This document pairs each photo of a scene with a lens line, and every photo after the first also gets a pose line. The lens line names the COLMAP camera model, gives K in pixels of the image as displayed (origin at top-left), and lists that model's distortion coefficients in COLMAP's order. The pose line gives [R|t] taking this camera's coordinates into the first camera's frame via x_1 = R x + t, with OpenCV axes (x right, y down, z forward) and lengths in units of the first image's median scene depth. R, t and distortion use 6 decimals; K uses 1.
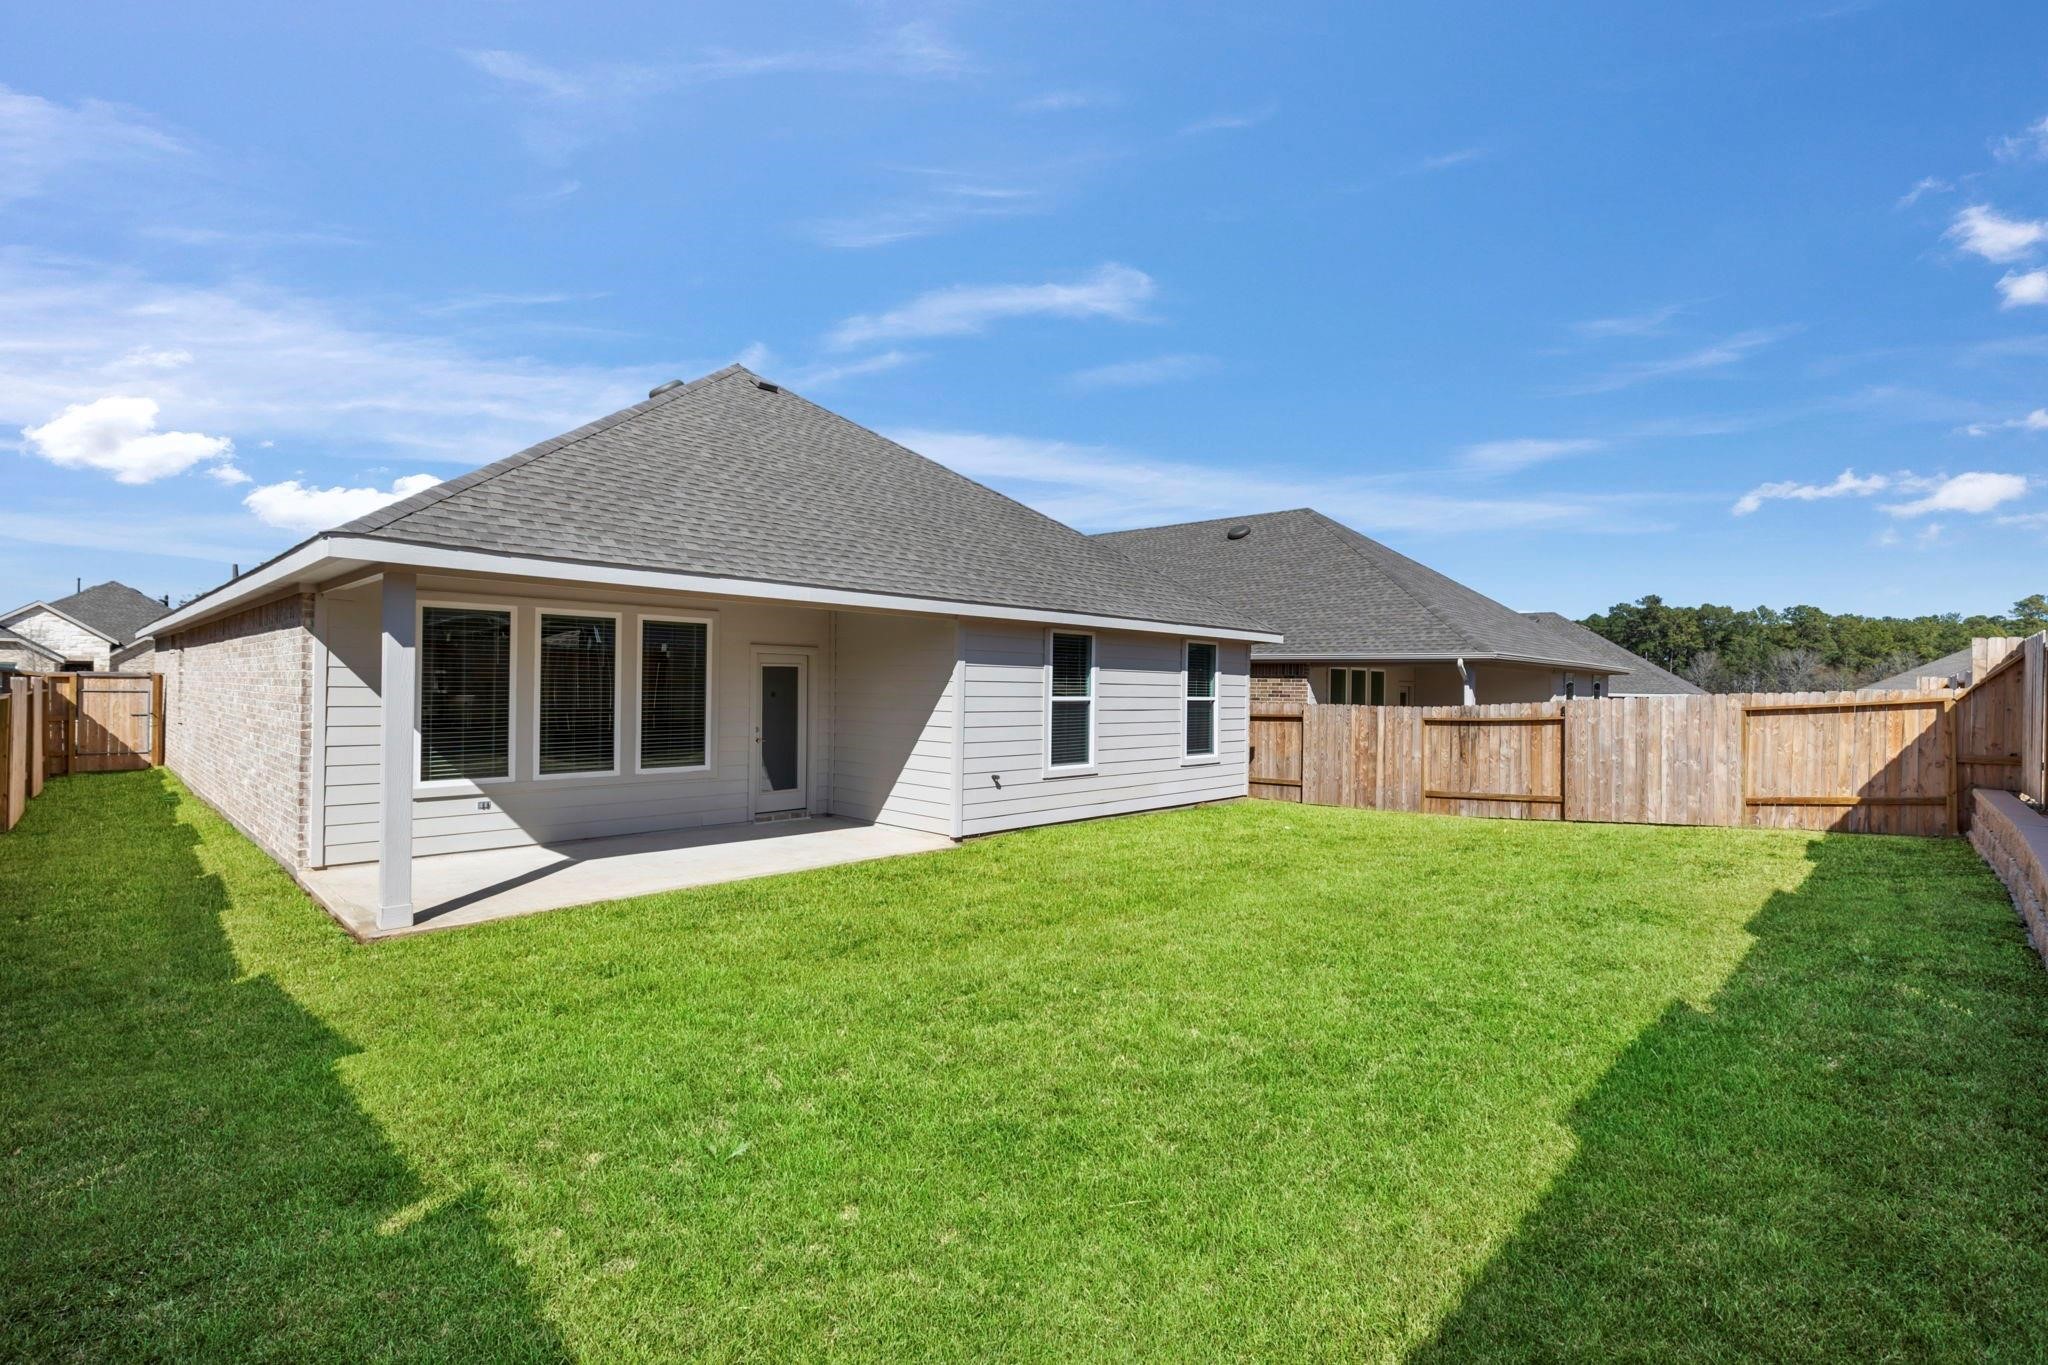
lens RADIAL K [[940.4, 0, 1025.6], [0, 940.4, 687.1], [0, 0, 1]] dist [0.000557, 0.000011]
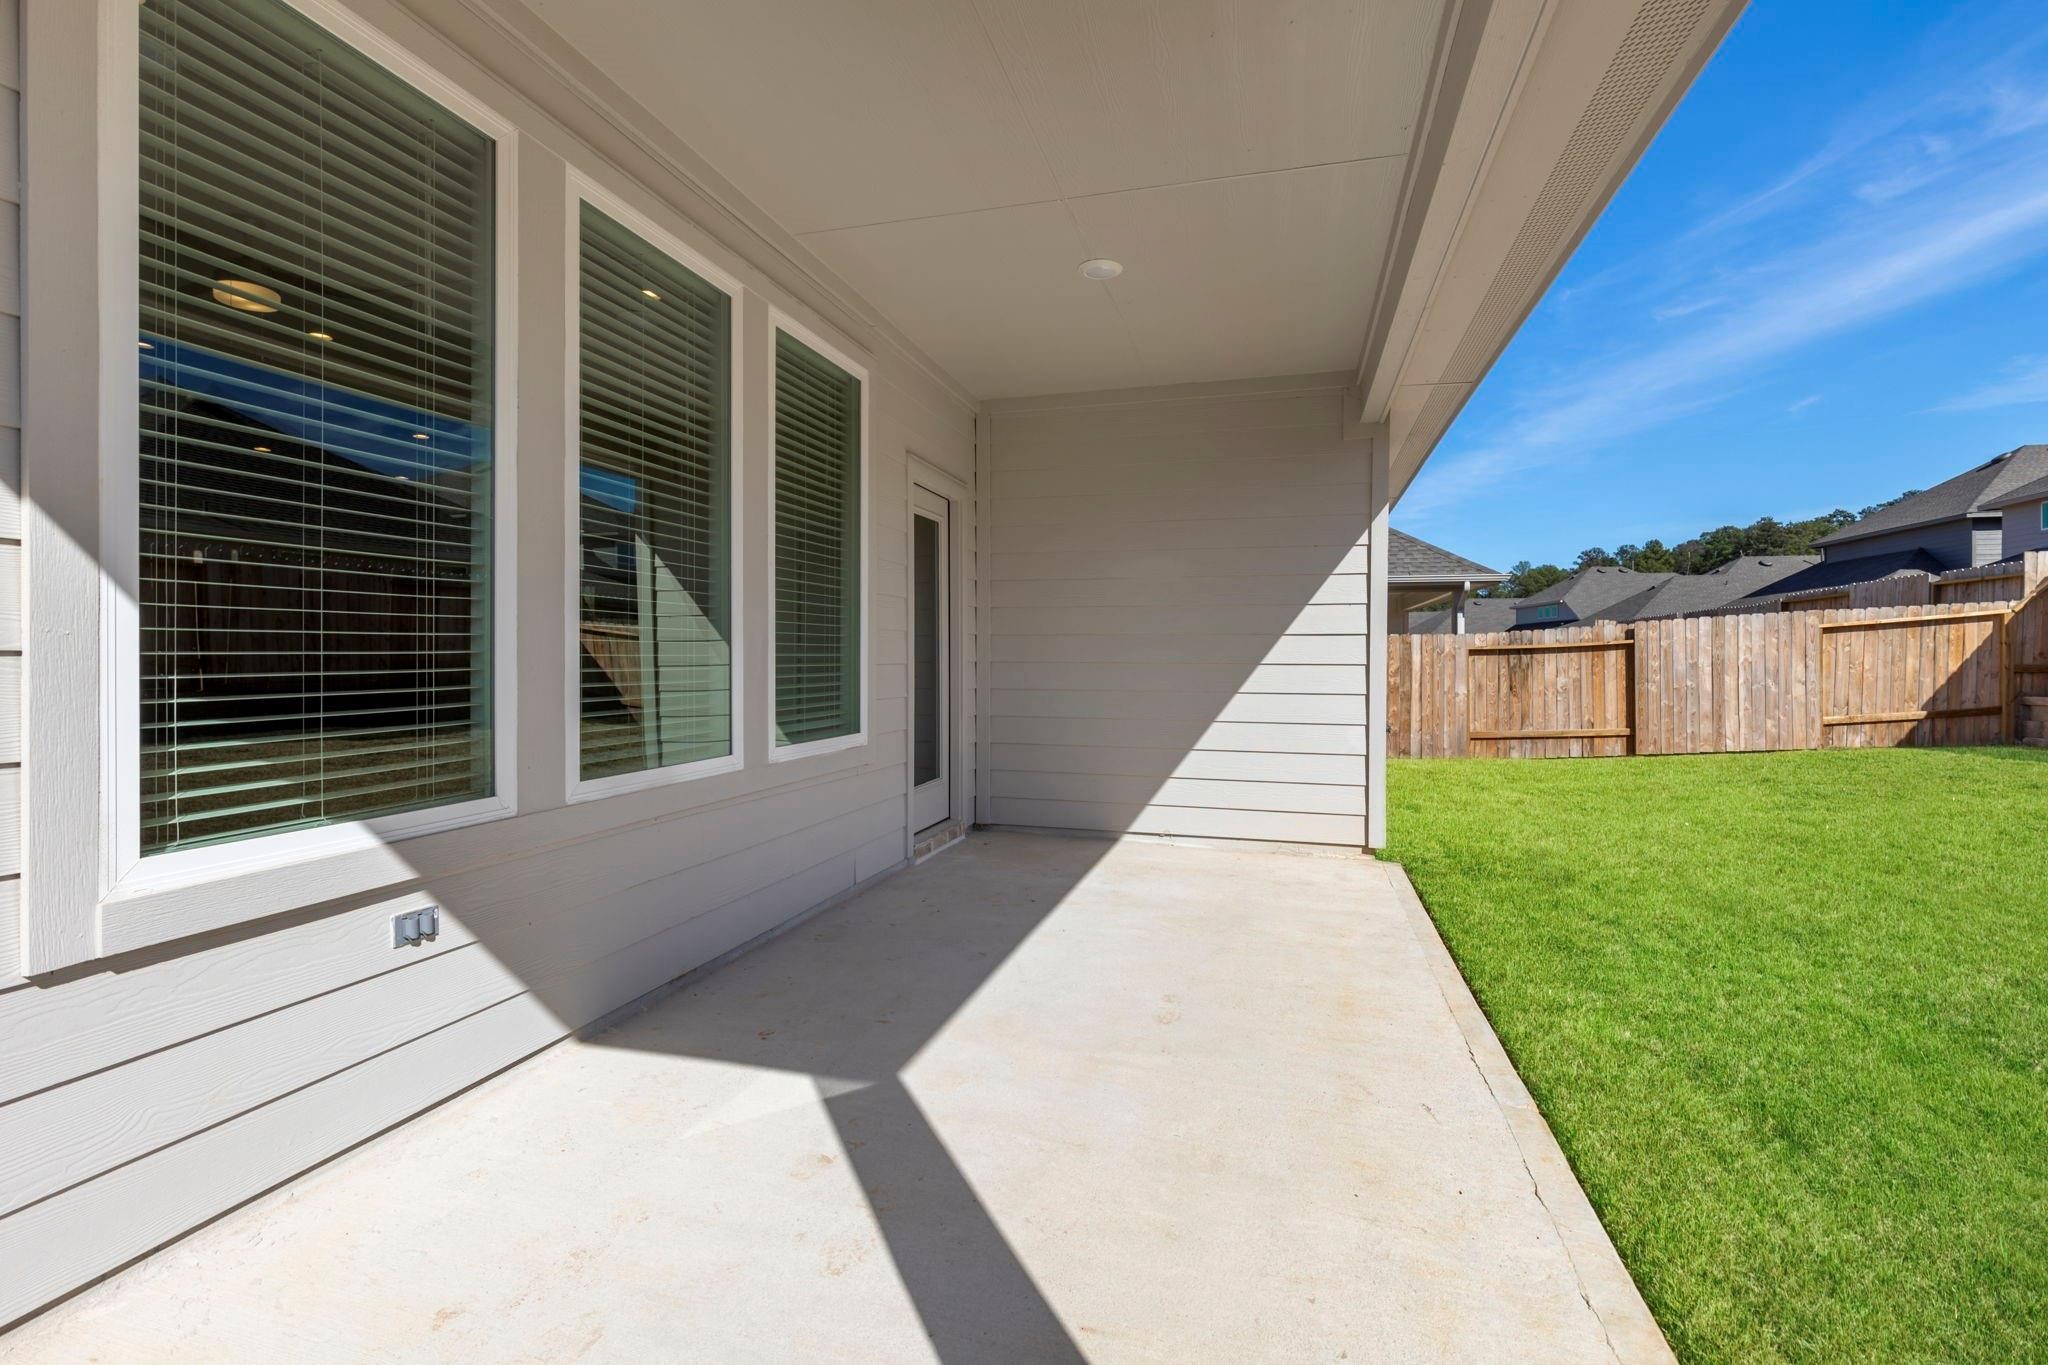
lens RADIAL K [[940.4, 0, 1019.9], [0, 940.4, 664.1], [0, 0, 1]] dist [0.000557, 0.000011]
pose [[0.878536, -0.013563, 0.477483, -0.419647], [0.010902, 0.999906, 0.008344, 0.045059], [-0.477551, -0.002125, 0.878601, 0.546607]]
